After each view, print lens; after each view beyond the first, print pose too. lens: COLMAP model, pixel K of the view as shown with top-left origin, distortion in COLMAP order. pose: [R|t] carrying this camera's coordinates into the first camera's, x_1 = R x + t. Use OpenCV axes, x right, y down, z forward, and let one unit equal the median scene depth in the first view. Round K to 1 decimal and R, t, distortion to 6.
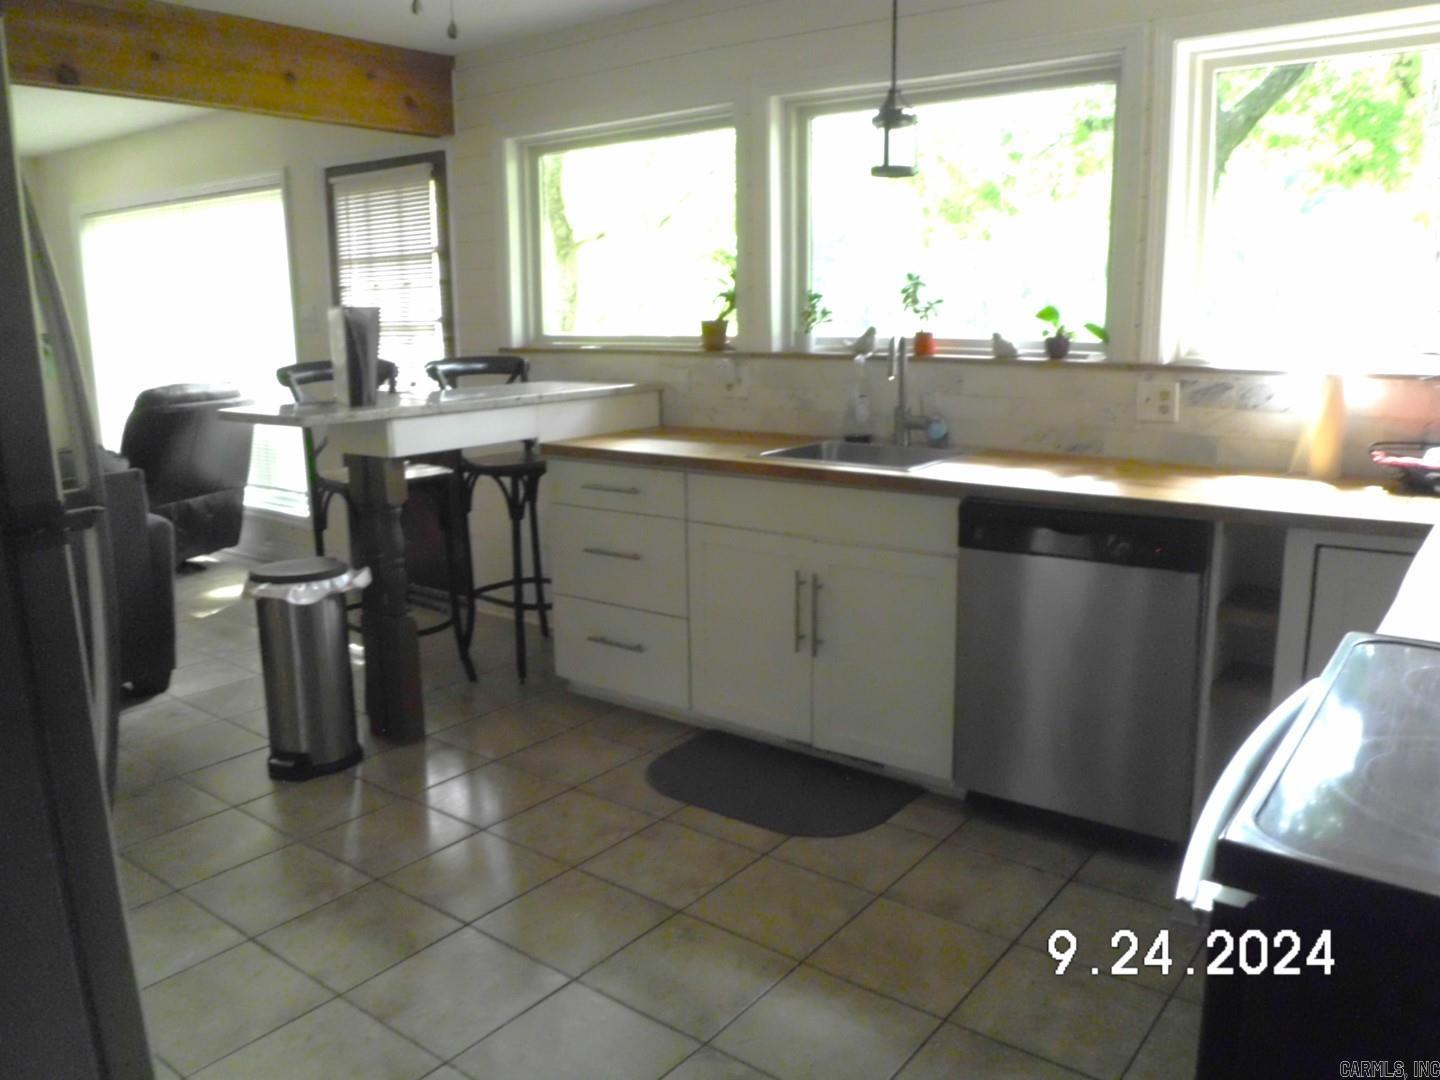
lens RADIAL K [[1083.2, 0, 725.0], [0, 1083.2, 531.7], [0, 0, 1]] dist [-0.056231, 0.005779]
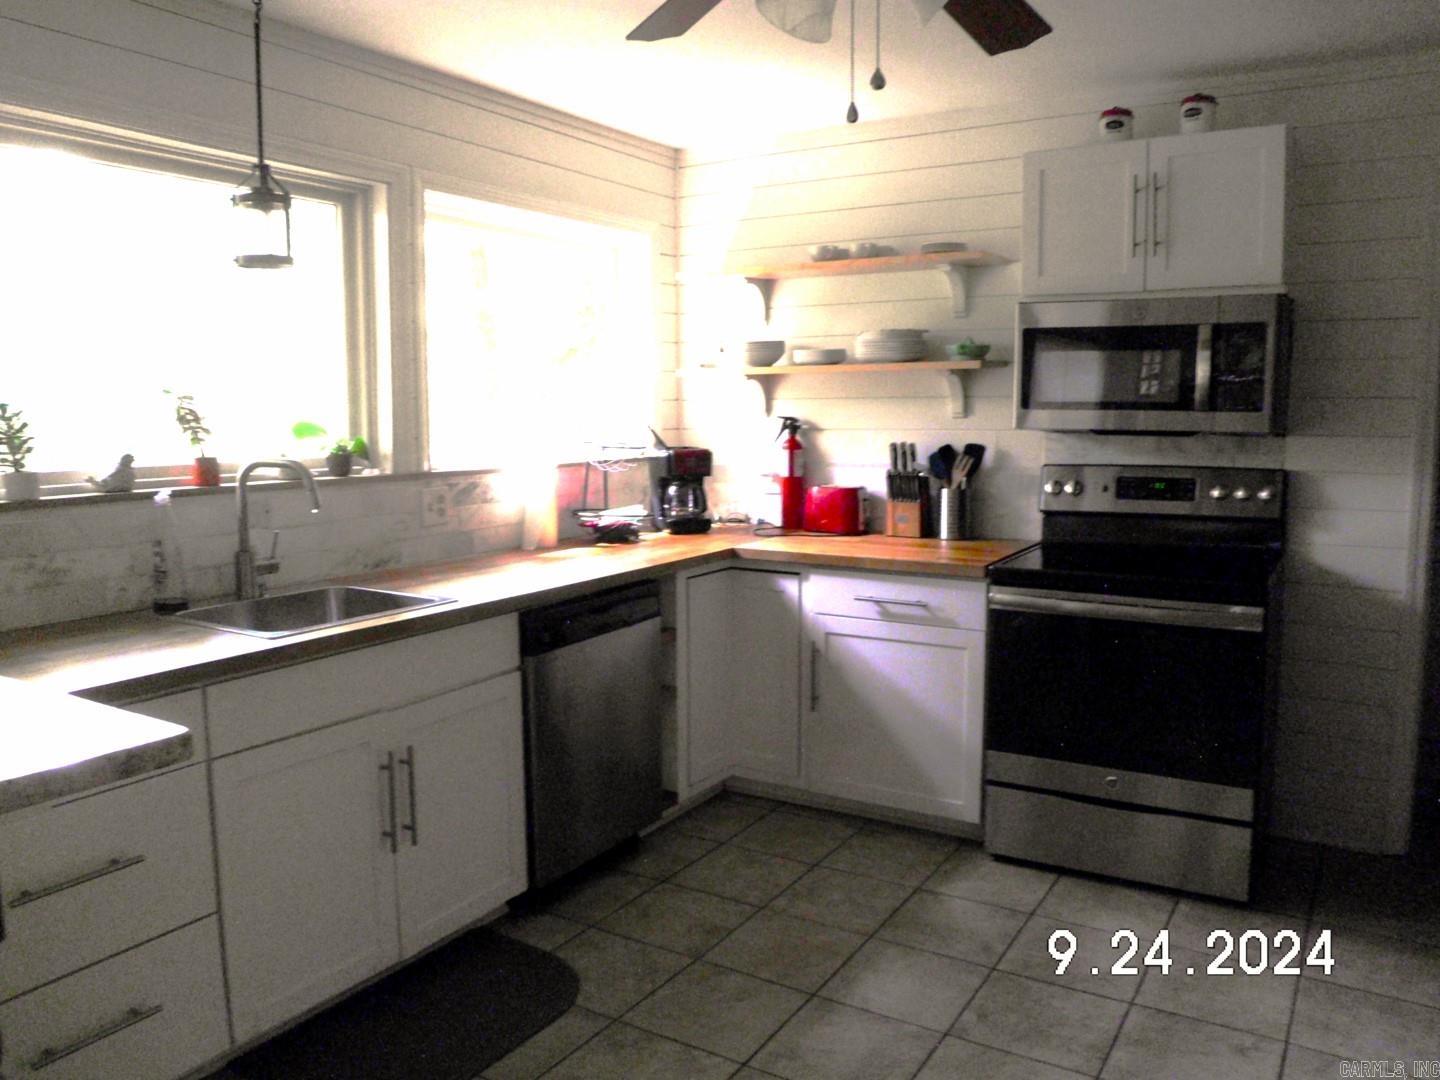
lens RADIAL K [[1083.2, 0, 724.4], [0, 1083.2, 542.2], [0, 0, 1]] dist [-0.056231, 0.005779]
pose [[-0.070461, -0.116429, 0.990696, -0.729810], [0.212550, 0.968604, 0.128950, -0.165914], [-0.974606, 0.219659, -0.043502, 0.770921]]
